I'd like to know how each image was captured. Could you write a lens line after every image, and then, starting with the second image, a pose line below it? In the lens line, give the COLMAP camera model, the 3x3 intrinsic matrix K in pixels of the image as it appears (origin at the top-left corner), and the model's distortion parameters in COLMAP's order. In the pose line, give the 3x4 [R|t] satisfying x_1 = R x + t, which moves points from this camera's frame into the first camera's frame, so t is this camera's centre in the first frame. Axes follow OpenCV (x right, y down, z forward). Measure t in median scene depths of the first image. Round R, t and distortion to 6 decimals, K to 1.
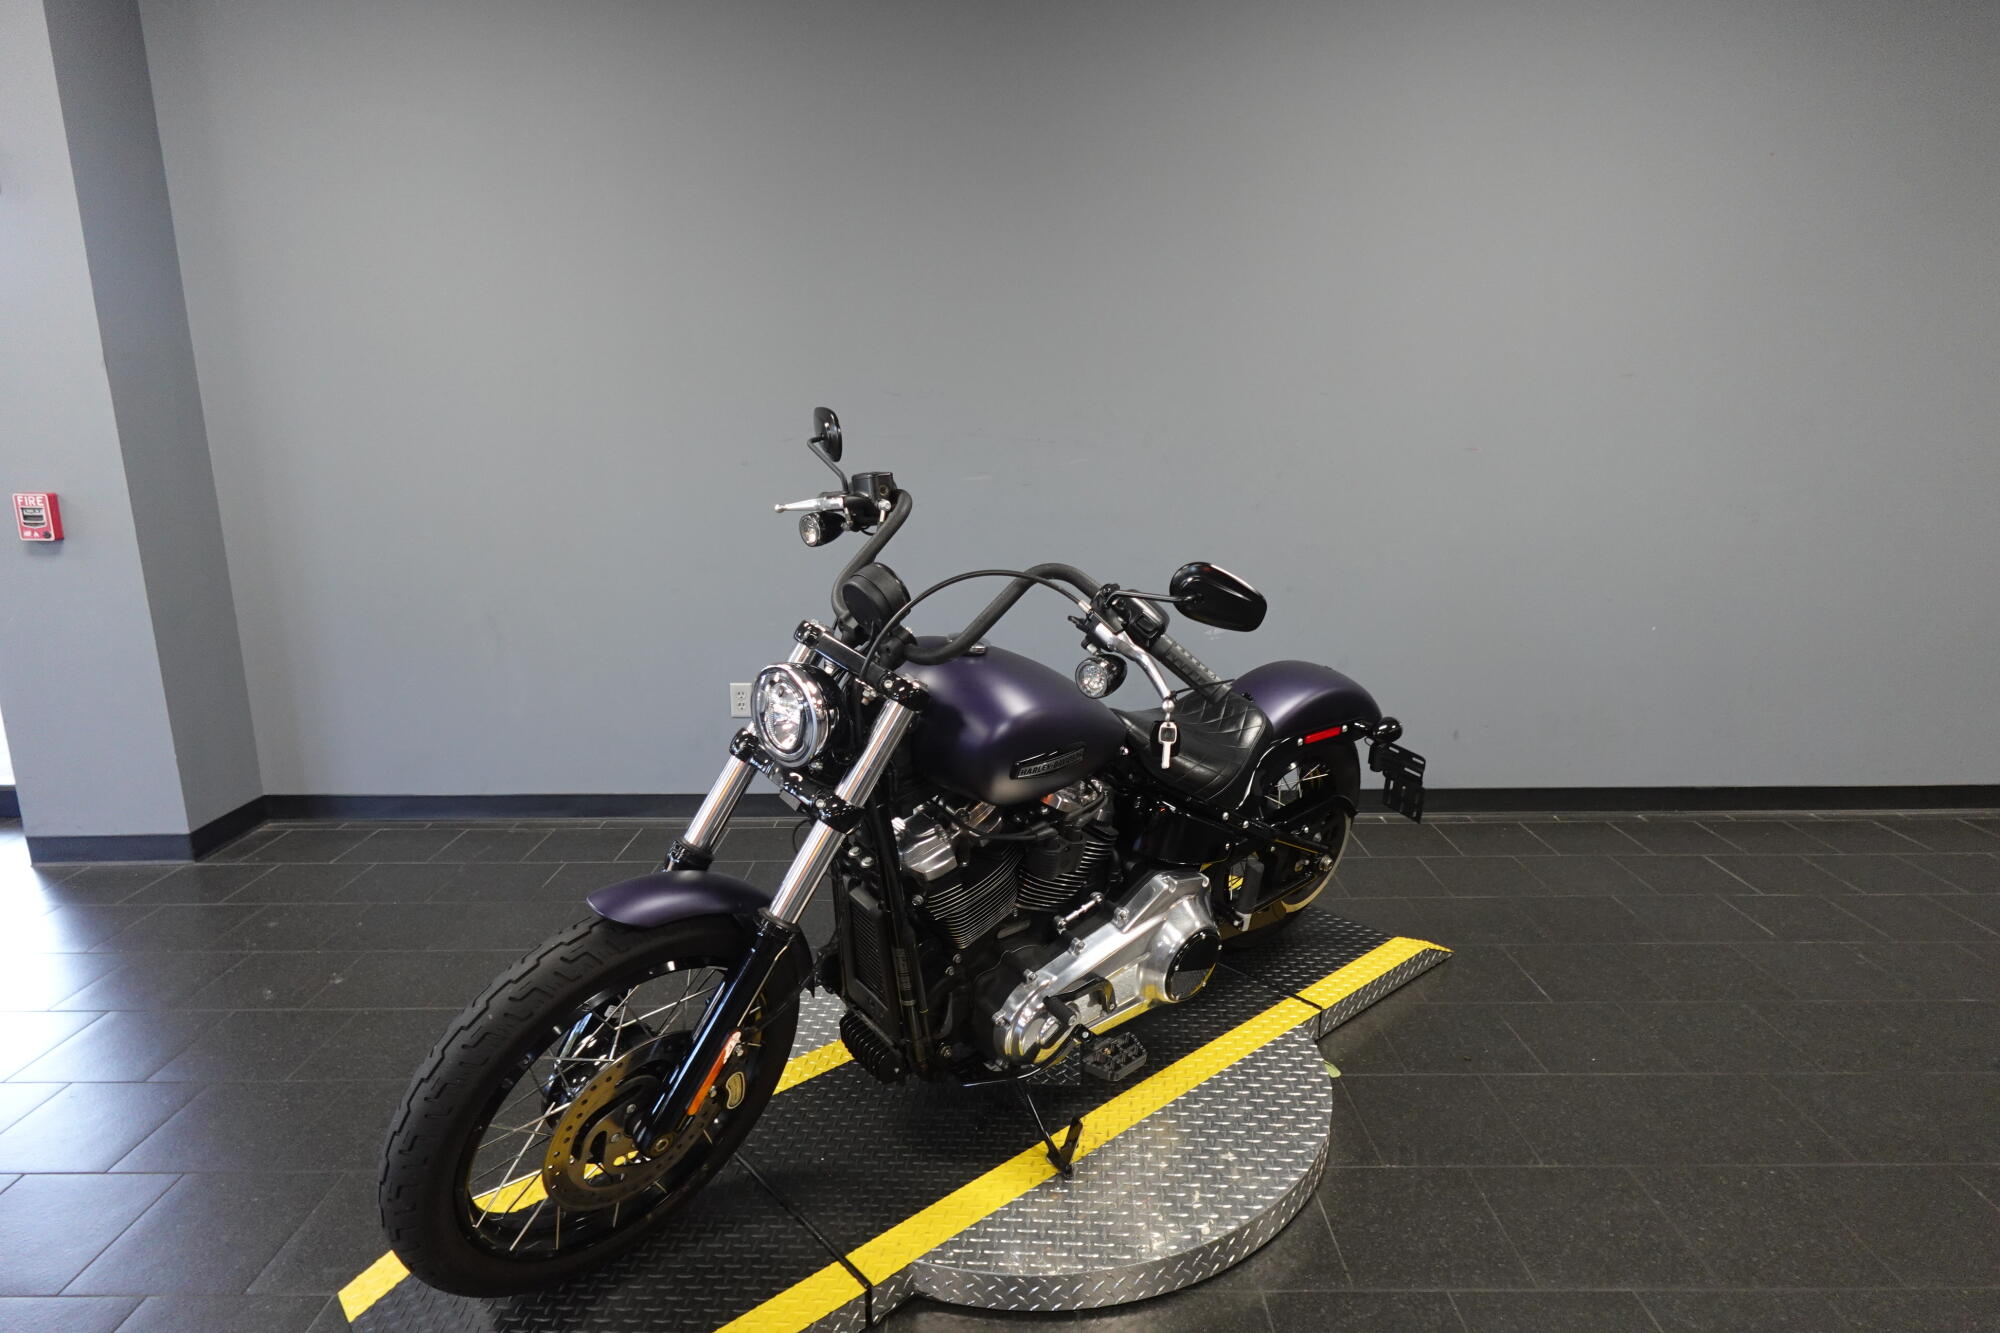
lens RADIAL K [[1152.4, 0, 1002.8], [0, 1152.4, 655.3], [0, 0, 1]] dist [0.007861, -0.005914]
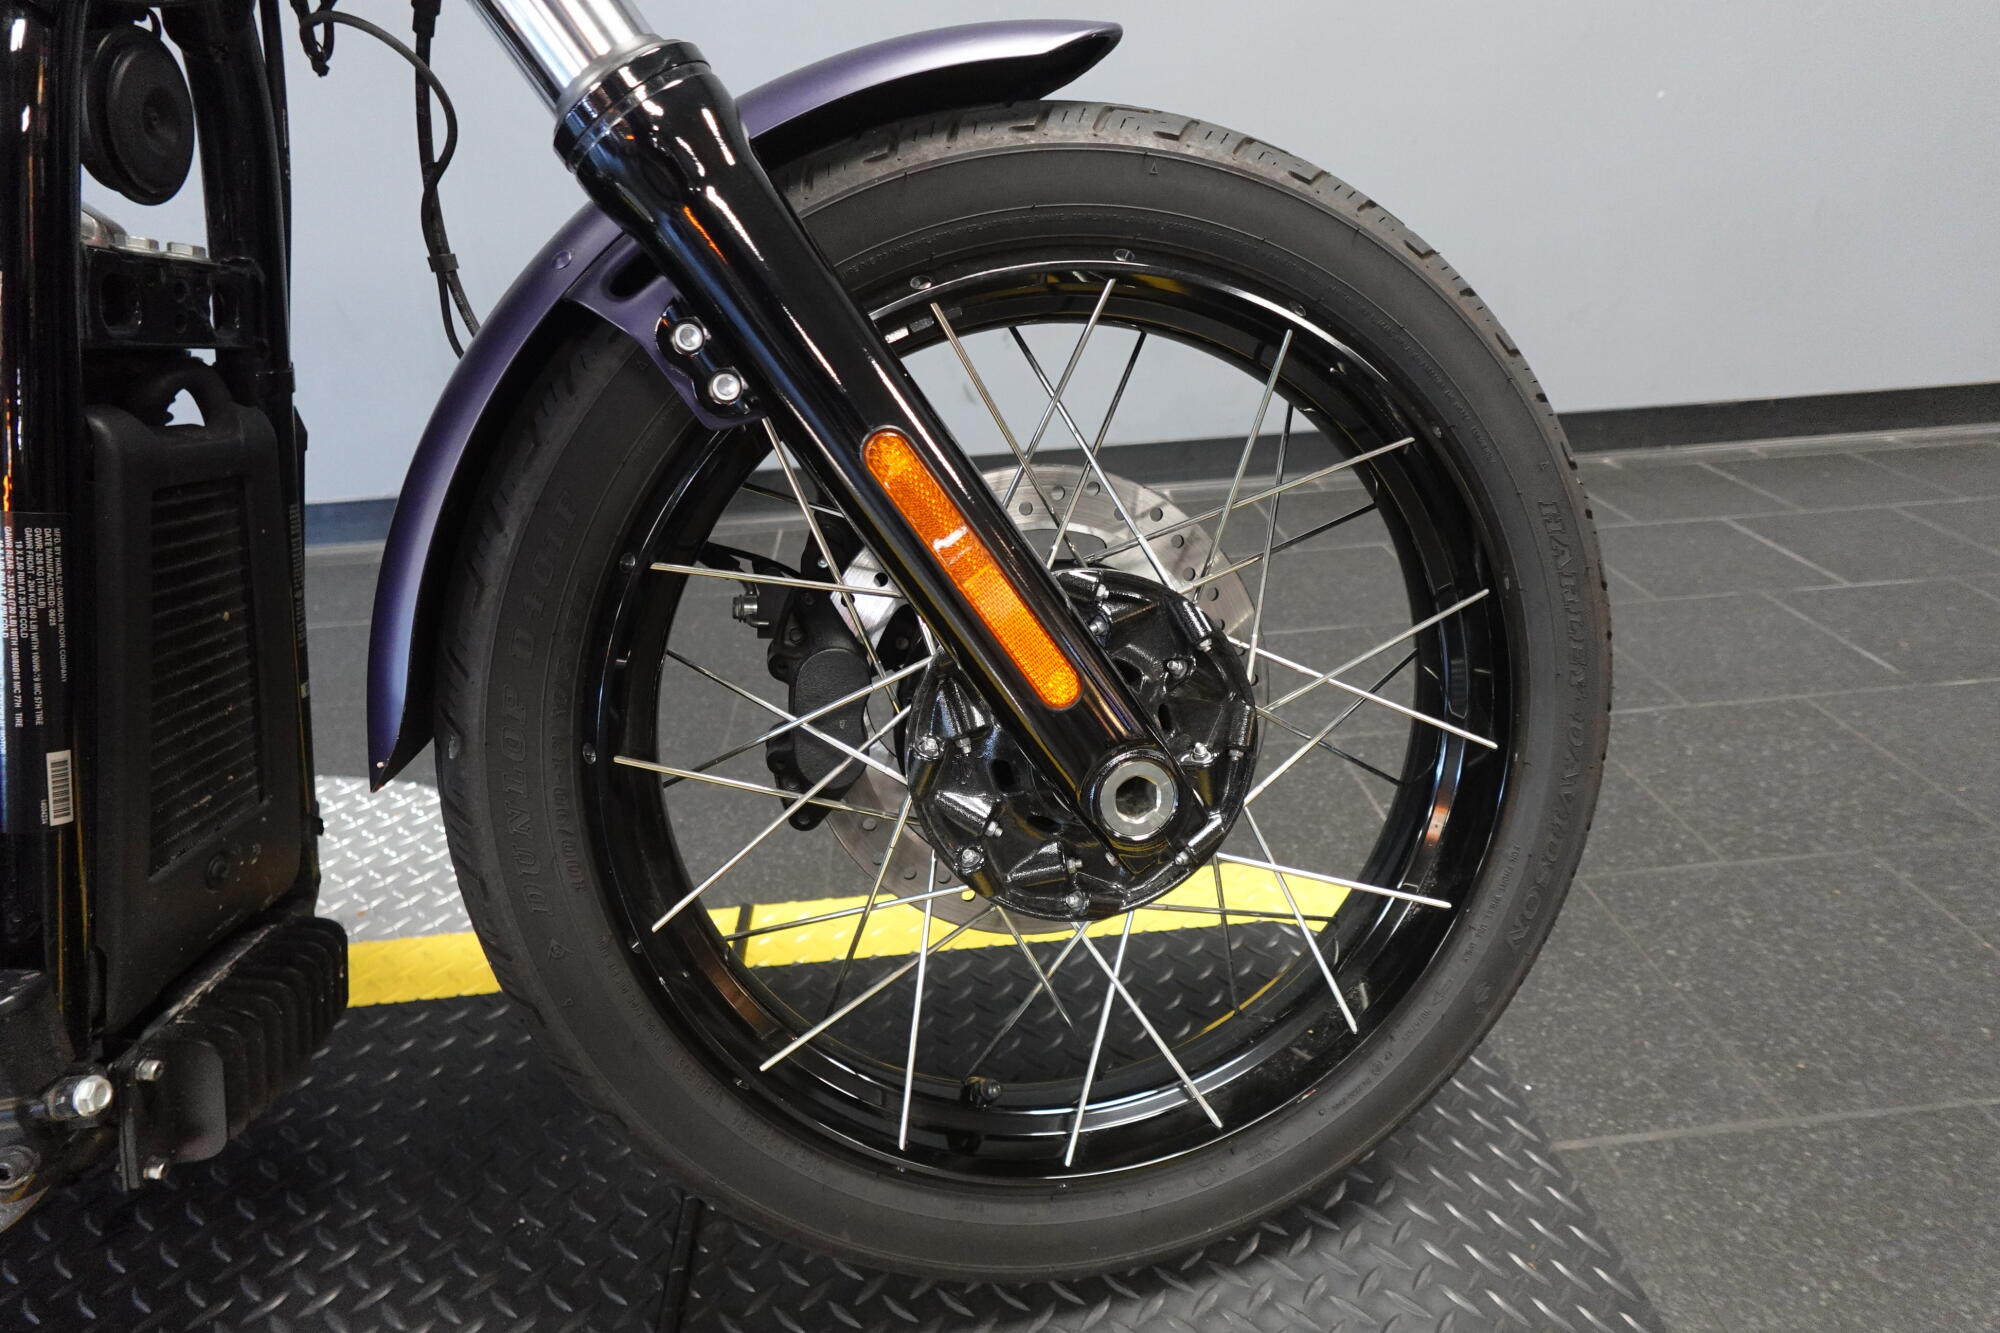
lens RADIAL K [[1152.4, 0, 1007.7], [0, 1152.4, 660.1], [0, 0, 1]] dist [0.007861, -0.005914]
pose [[0.995767, -0.074116, 0.054353, 0.281215], [0.058656, 0.967742, 0.245021, 0.101106], [-0.070760, -0.240796, 0.967993, 0.574881]]
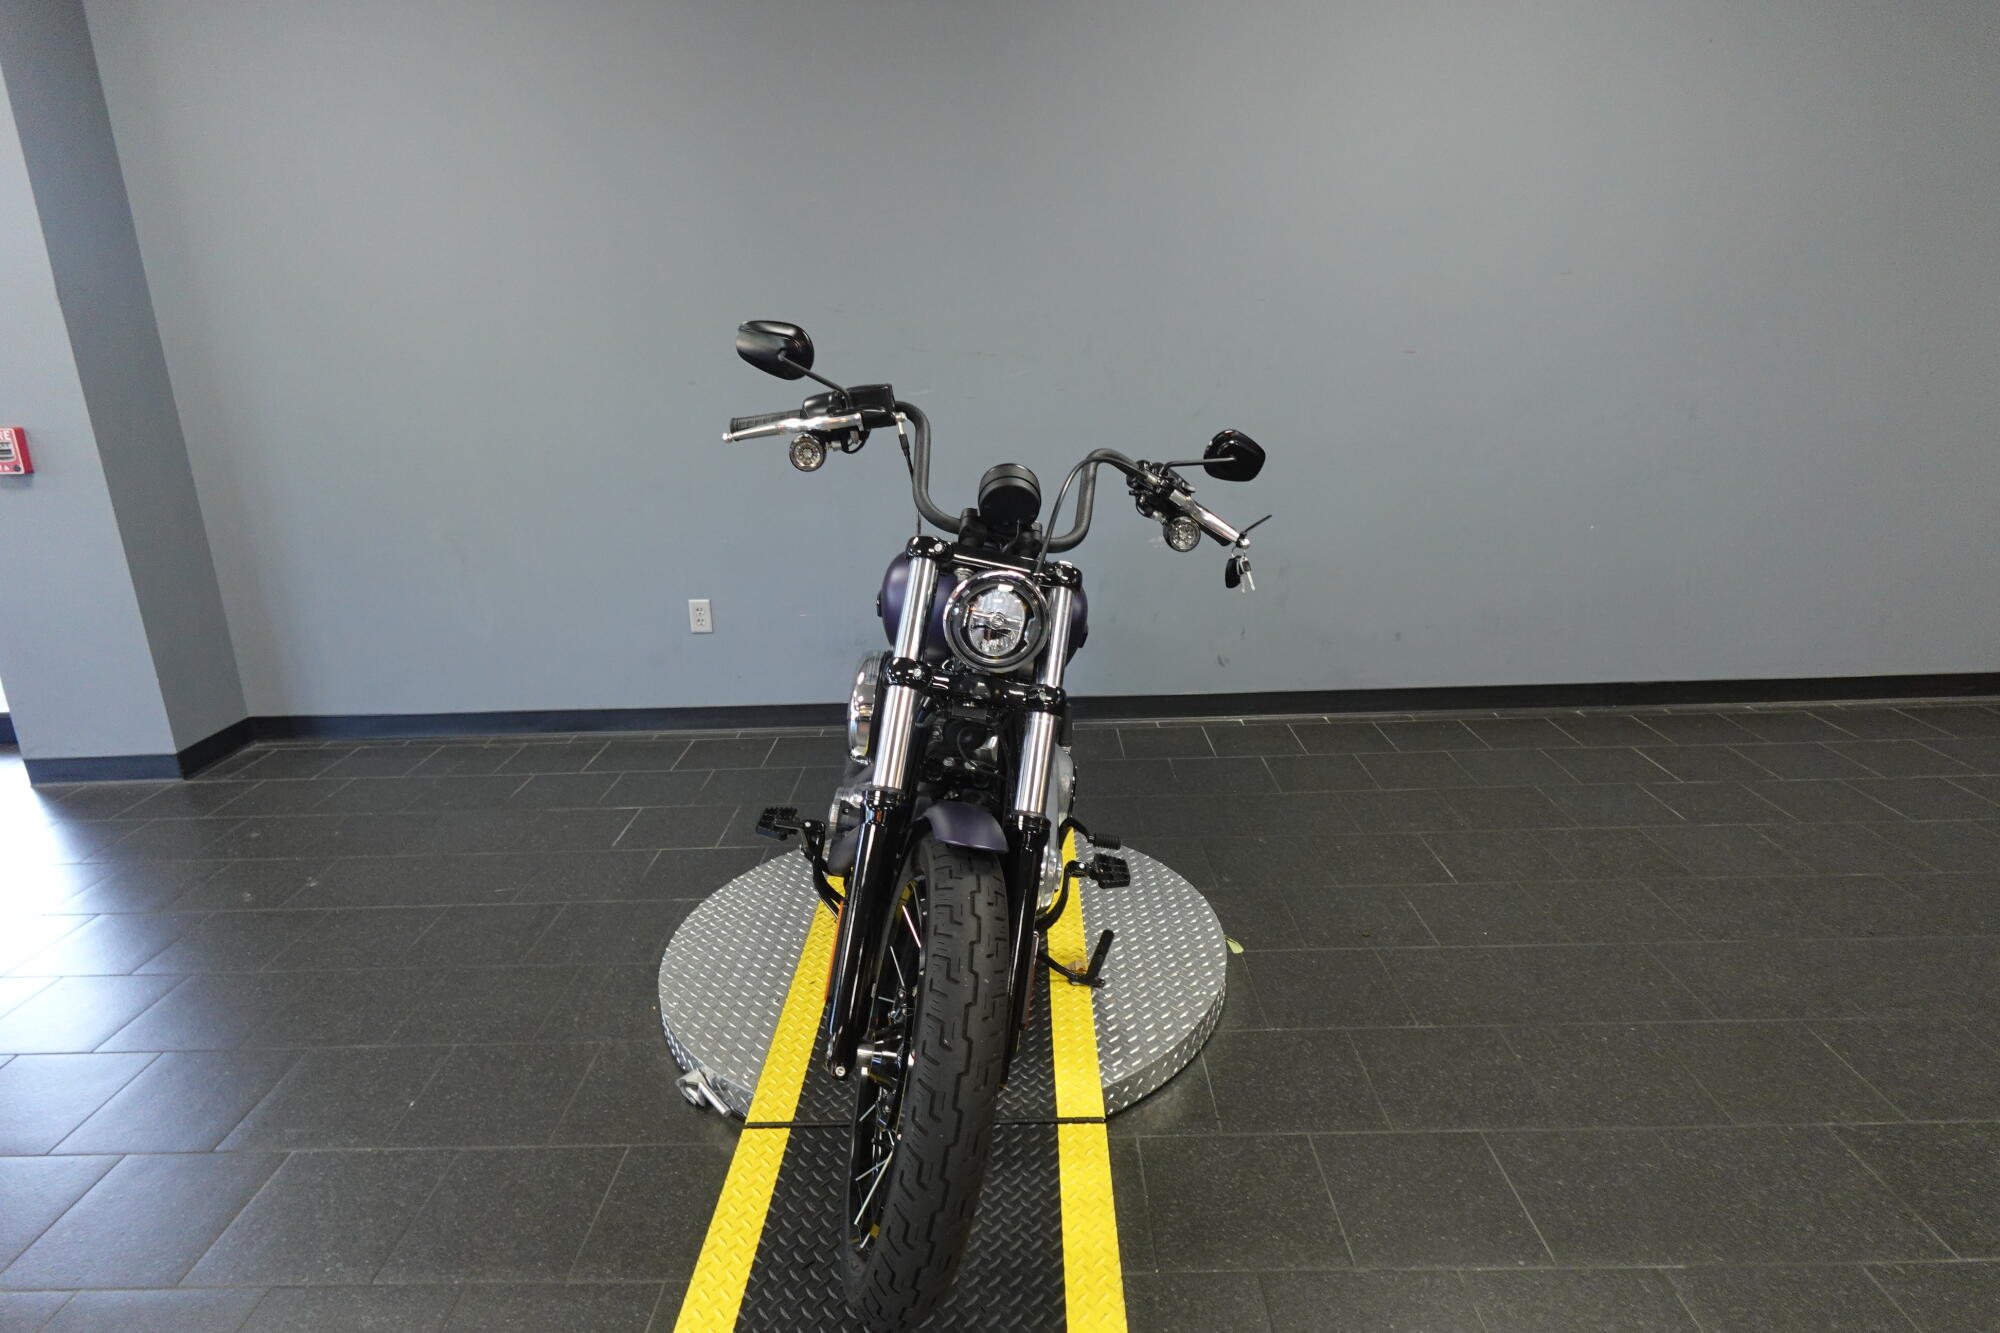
lens RADIAL K [[1152.4, 0, 1001.5], [0, 1152.4, 661.1], [0, 0, 1]] dist [0.007861, -0.005914]
pose [[0.999671, -0.019853, -0.016248, 0.075692], [0.020963, 0.997239, 0.071239, 0.014352], [0.014789, -0.071556, 0.997327, -0.034202]]
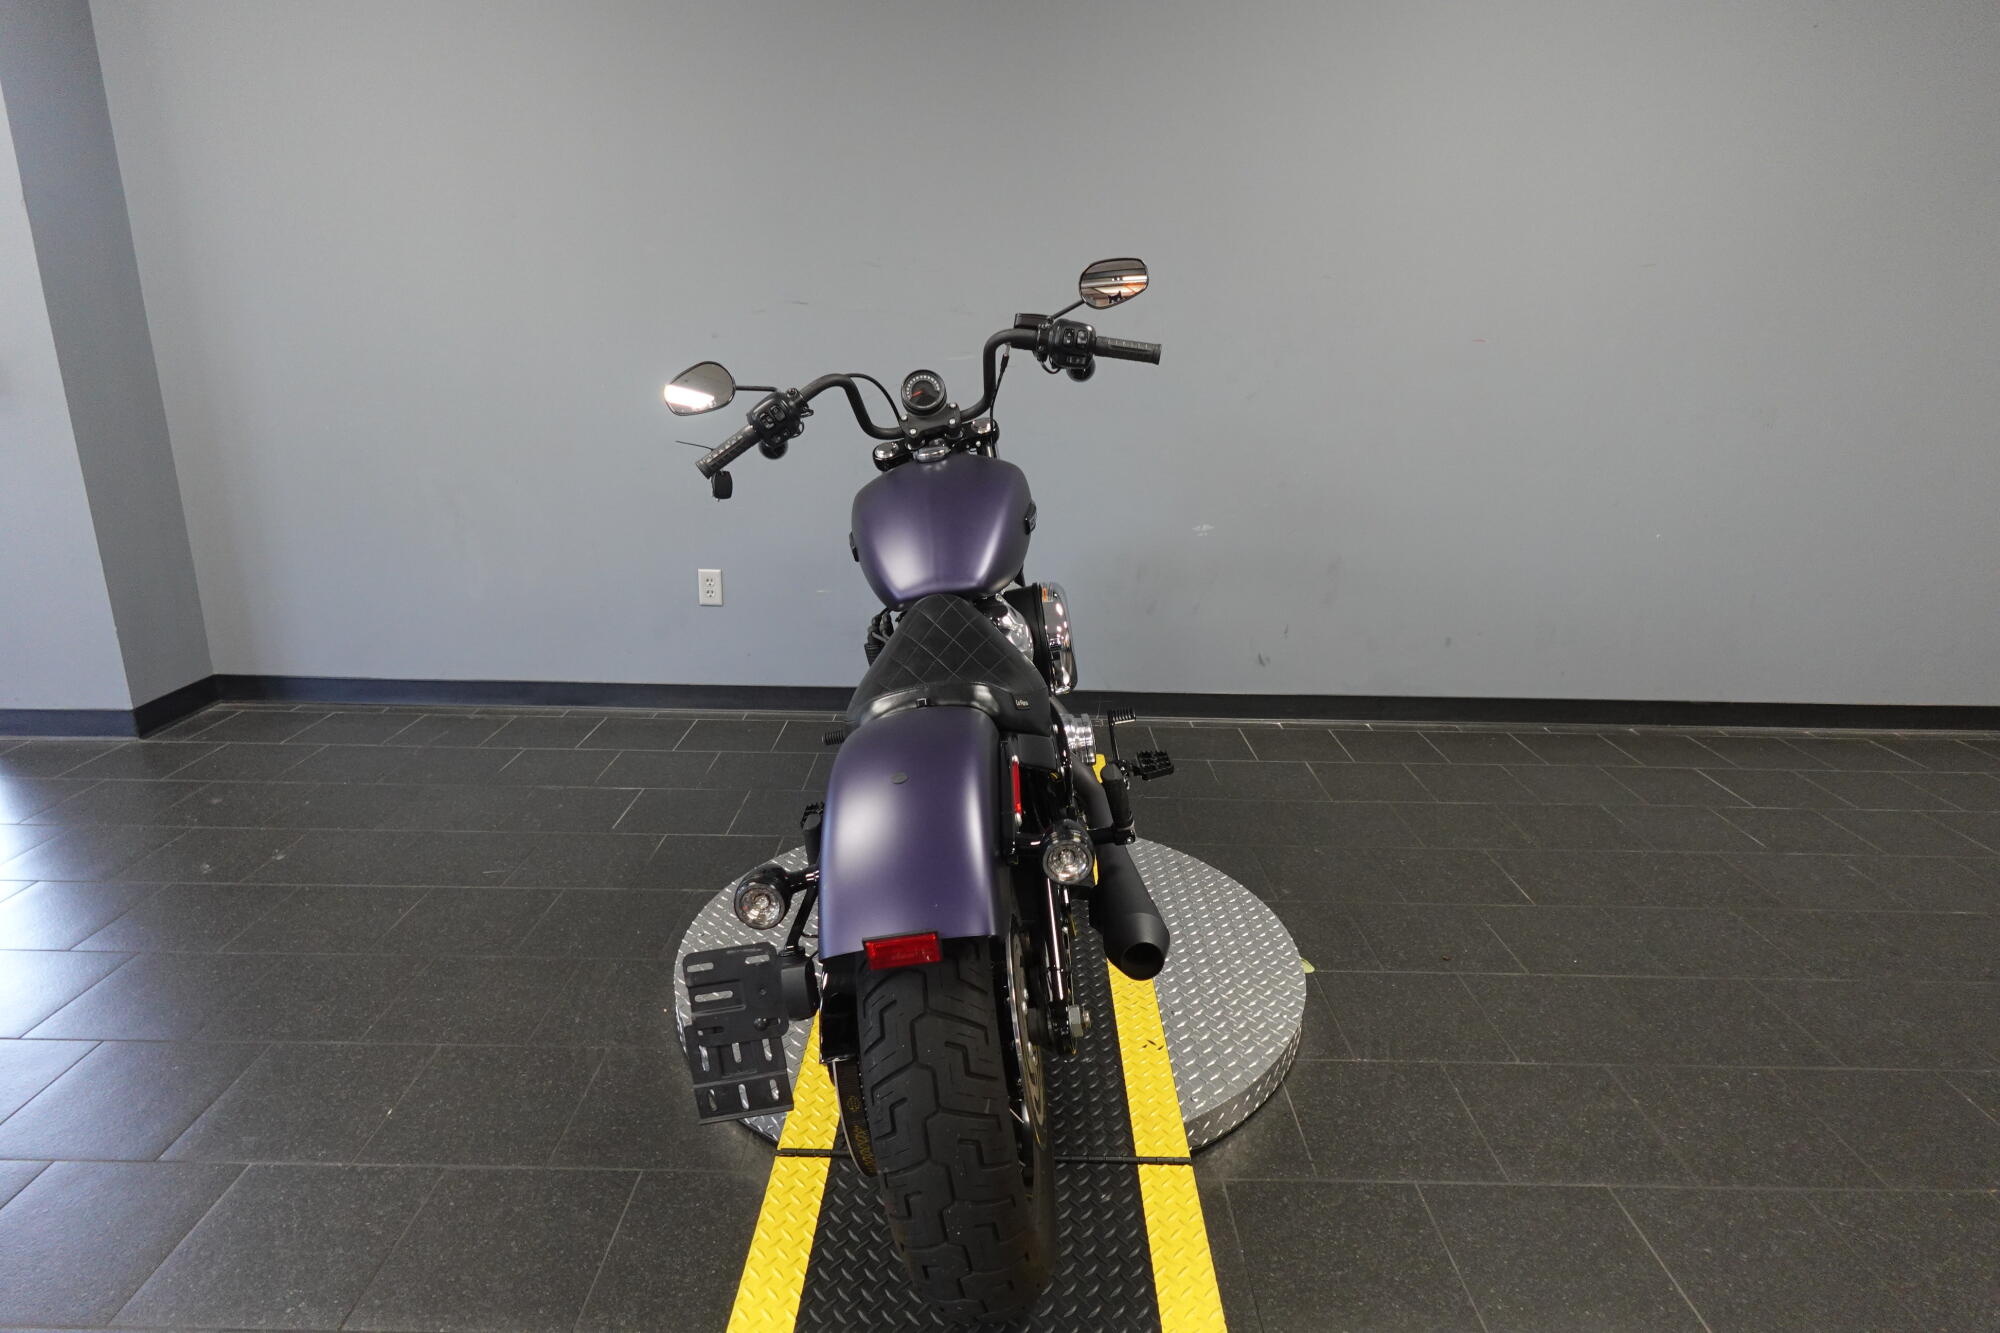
lens RADIAL K [[1152.4, 0, 1003.1], [0, 1152.4, 659.6], [0, 0, 1]] dist [0.007861, -0.005914]
pose [[0.999671, 0.024145, 0.008661, 0.014038], [-0.024671, 0.997449, 0.066979, 0.036821], [-0.007022, -0.067170, 0.997717, 0.044514]]
